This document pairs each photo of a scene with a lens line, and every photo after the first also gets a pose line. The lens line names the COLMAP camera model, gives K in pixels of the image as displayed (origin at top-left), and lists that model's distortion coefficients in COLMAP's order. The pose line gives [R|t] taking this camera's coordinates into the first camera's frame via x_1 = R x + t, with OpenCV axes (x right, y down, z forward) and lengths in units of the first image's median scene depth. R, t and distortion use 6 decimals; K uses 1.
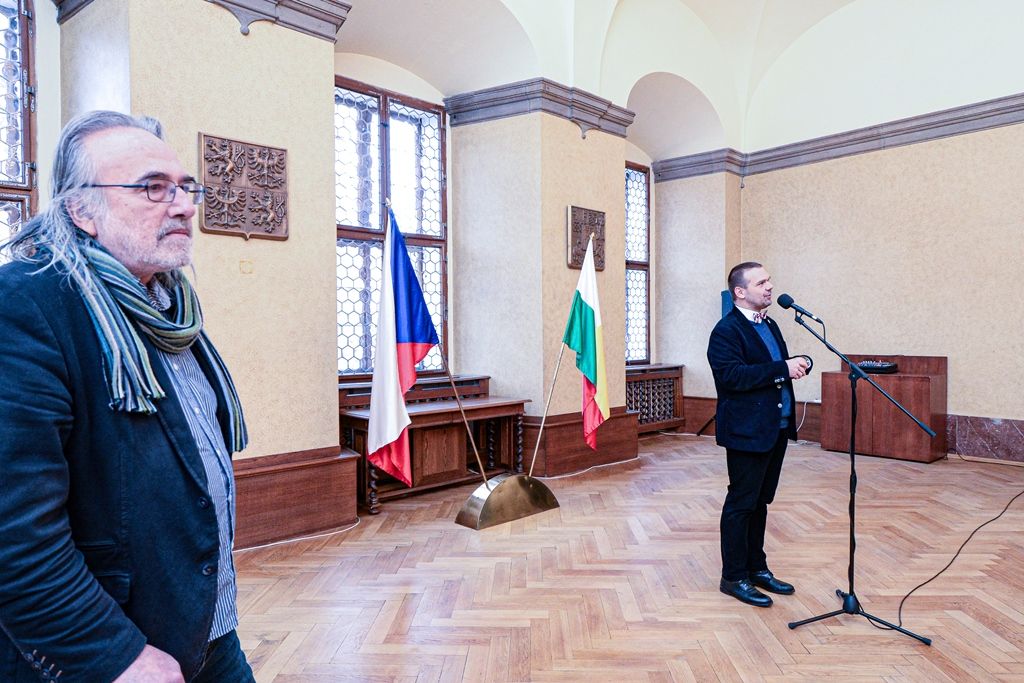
lens RADIAL K [[641.8, 0, 512.0], [0, 641.8, 341.5], [0, 0, 1]] dist [-0.006786, -0.003628]
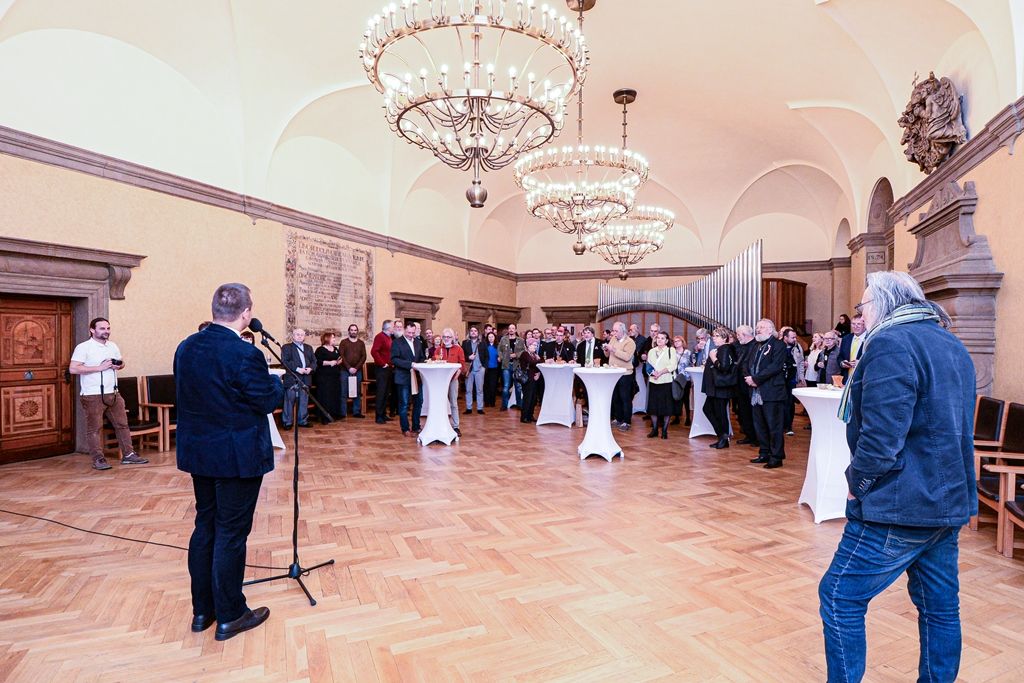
lens RADIAL K [[545.0, 0, 512.0], [0, 545.0, 341.5], [0, 0, 1]] dist [0.000696, -0.000802]
pose [[-0.414807, -0.005957, 0.909890, -0.421614], [0.012228, 0.999852, 0.012120, -0.030533], [-0.909827, 0.016154, -0.414673, 0.721843]]
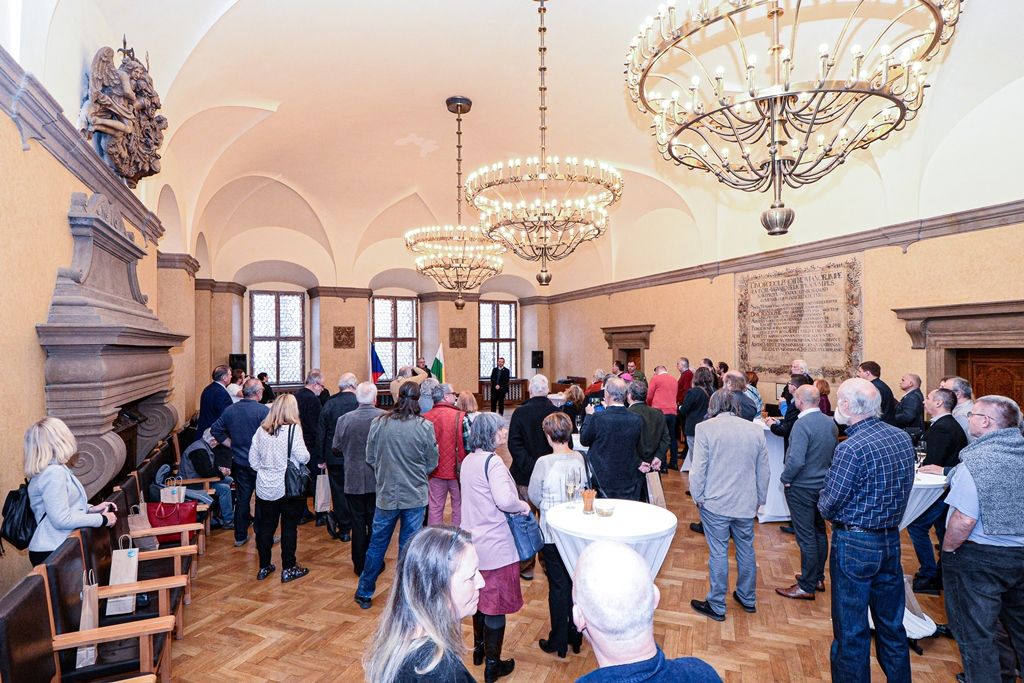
lens RADIAL K [[485.6, 0, 511.6], [0, 485.6, 354.0], [0, 0, 1]] dist [-0.000420, 0.000091]
pose [[0.951071, 0.000303, -0.308972, 1.646291], [-0.003110, 0.999958, -0.008594, -0.094186], [0.308957, 0.009134, 0.951032, -1.752830]]
